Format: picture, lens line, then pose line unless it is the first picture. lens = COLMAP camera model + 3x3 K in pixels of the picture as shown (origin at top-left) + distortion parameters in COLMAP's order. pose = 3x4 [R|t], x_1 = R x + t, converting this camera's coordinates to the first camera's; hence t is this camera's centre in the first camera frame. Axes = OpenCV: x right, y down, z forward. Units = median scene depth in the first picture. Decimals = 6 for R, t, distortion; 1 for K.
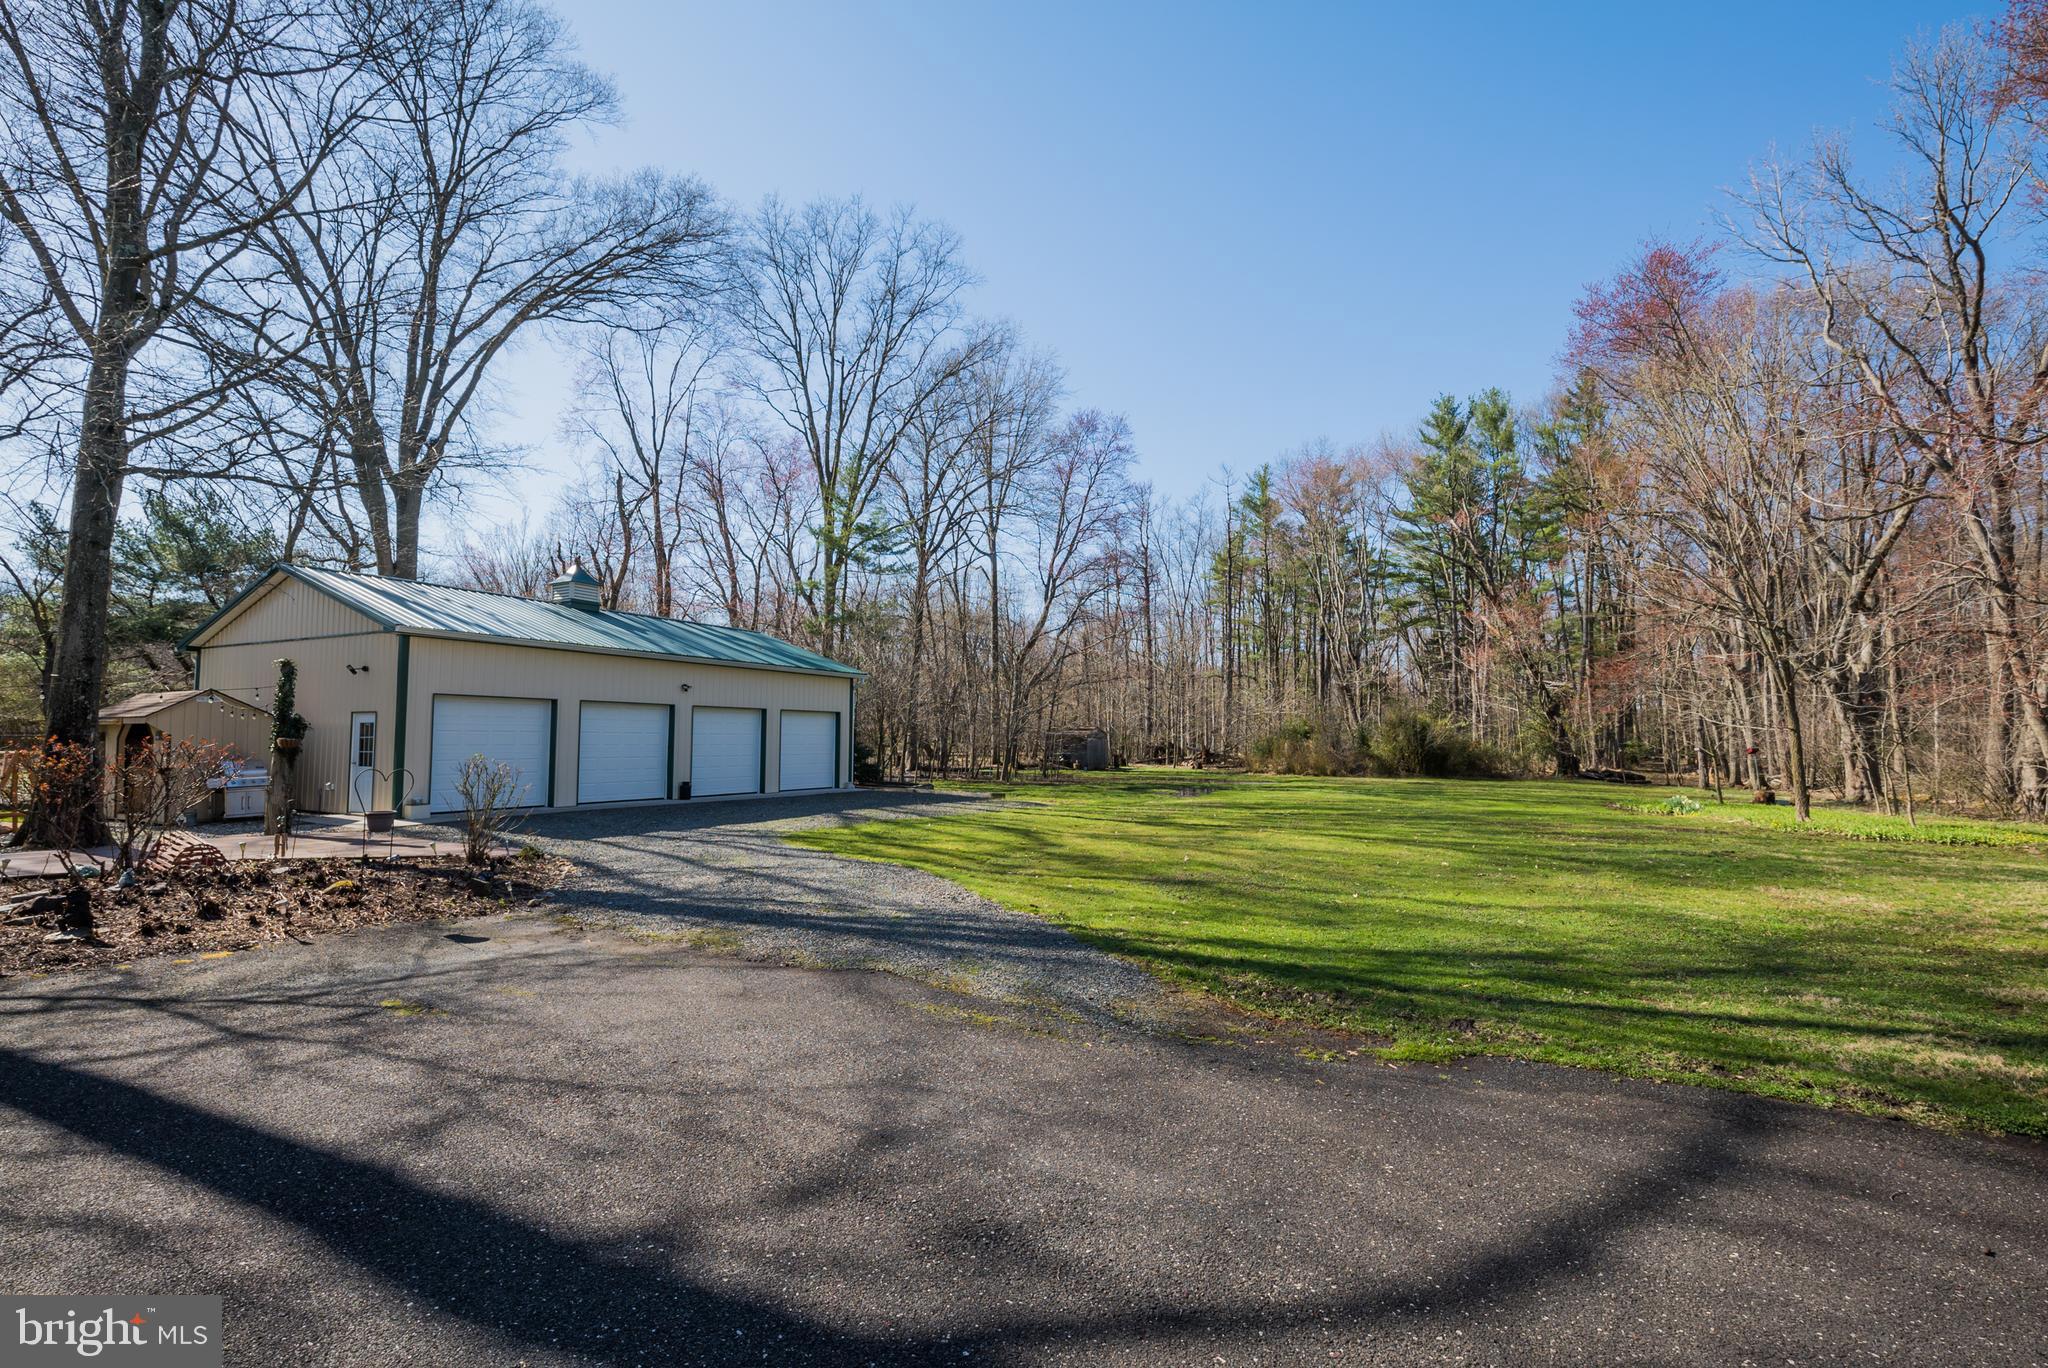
lens RADIAL K [[922.1, 0, 1028.4], [0, 922.1, 687.4], [0, 0, 1]] dist [-0.001239, -0.000412]
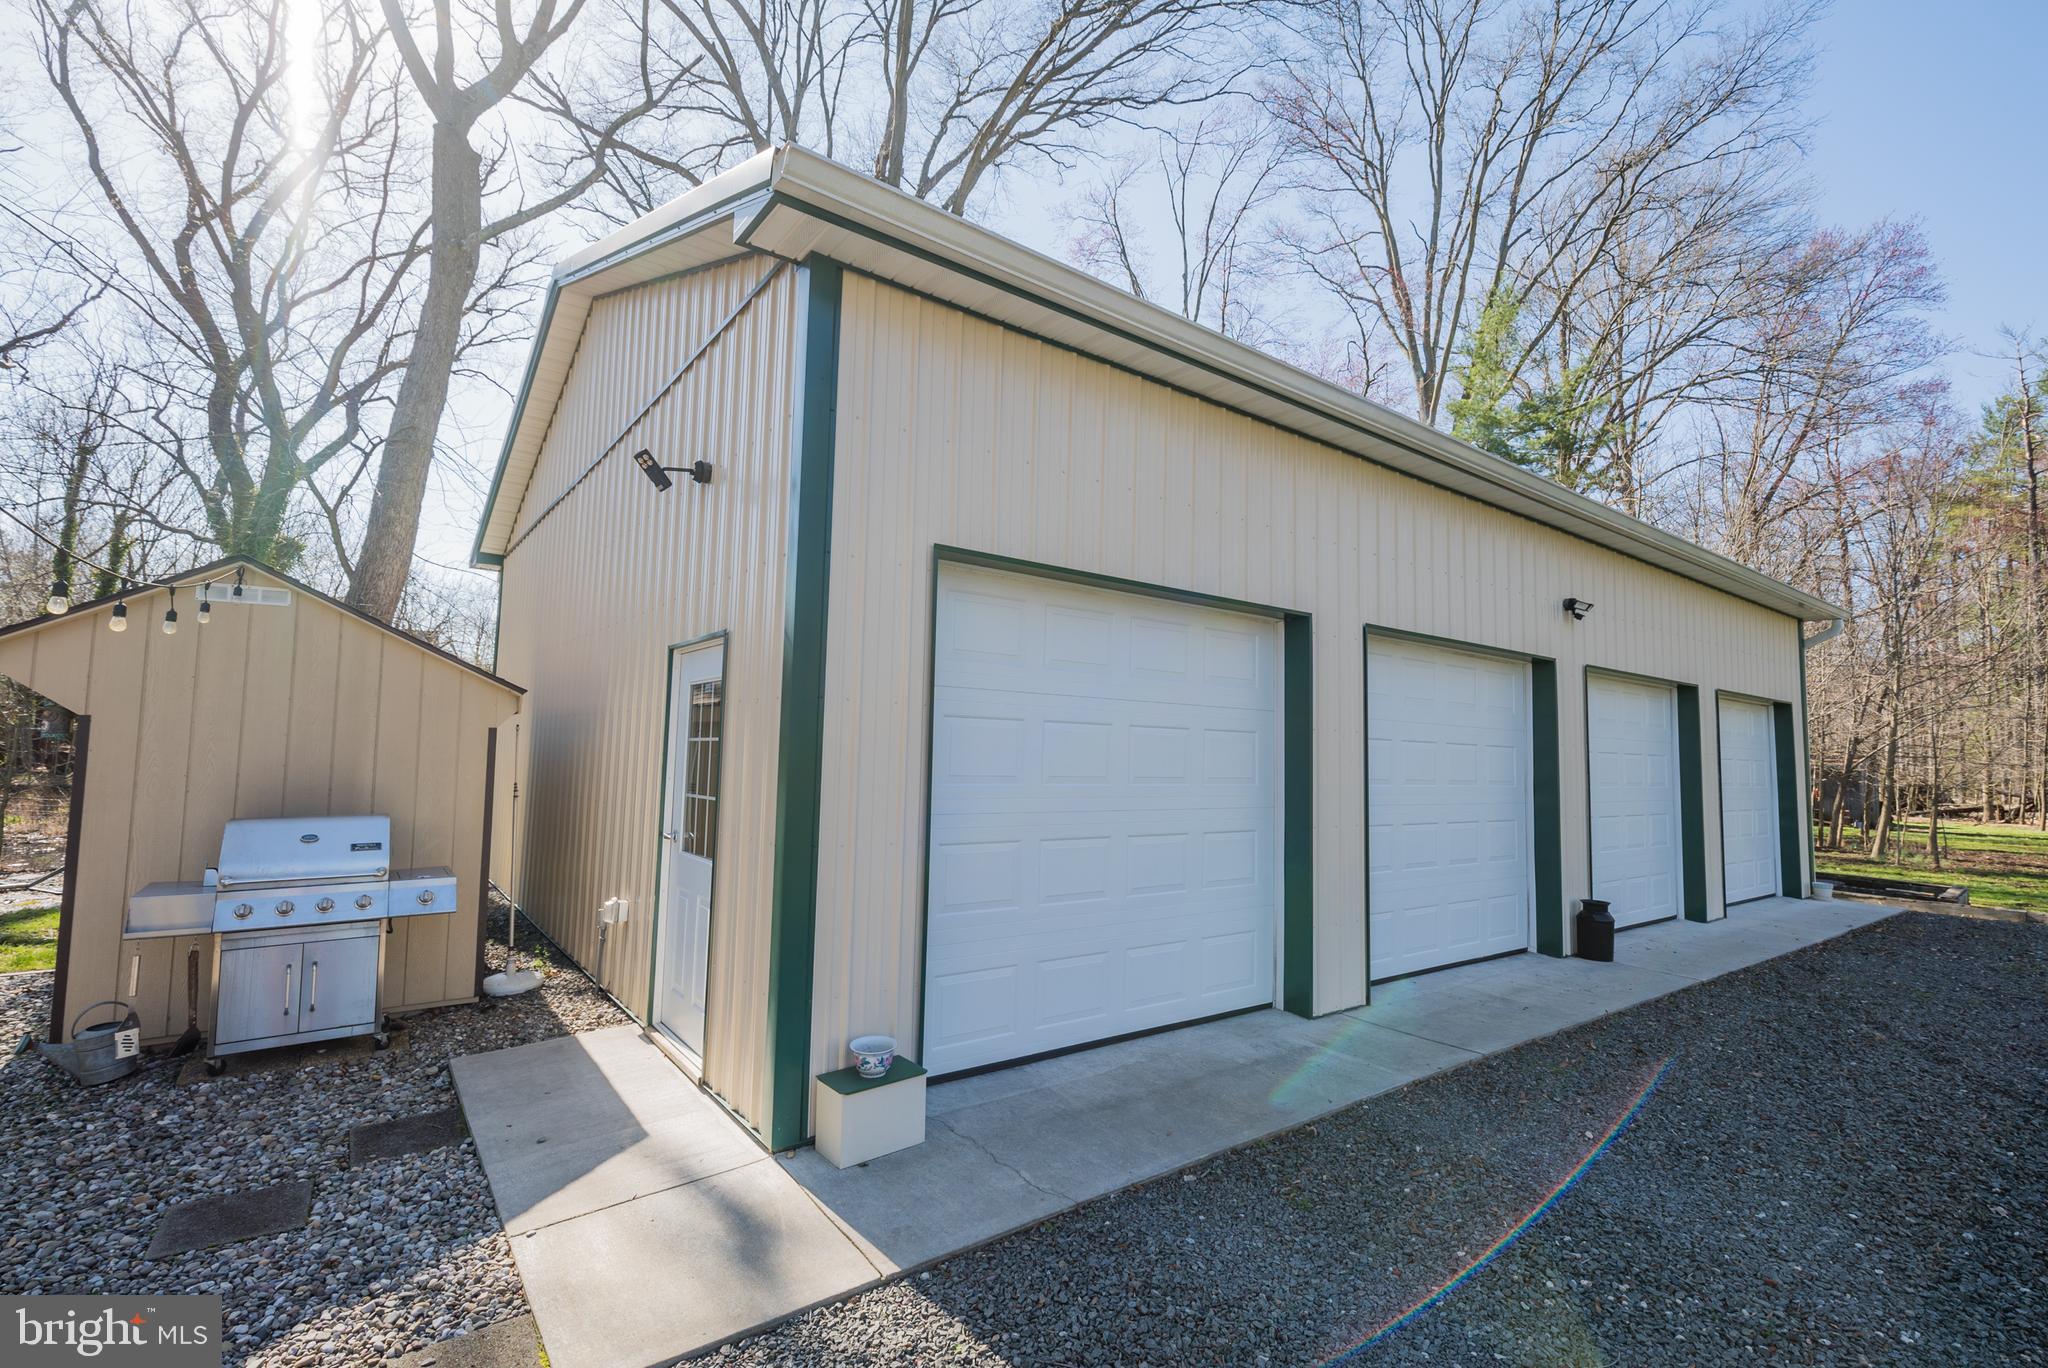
lens RADIAL K [[922.1, 0, 1024.6], [0, 922.1, 688.3], [0, 0, 1]] dist [-0.001239, -0.000412]
pose [[0.908682, -0.009373, -0.417383, -0.328036], [-0.000838, 0.999705, -0.024276, 0.027958], [0.417488, 0.022409, 0.908406, 0.496711]]
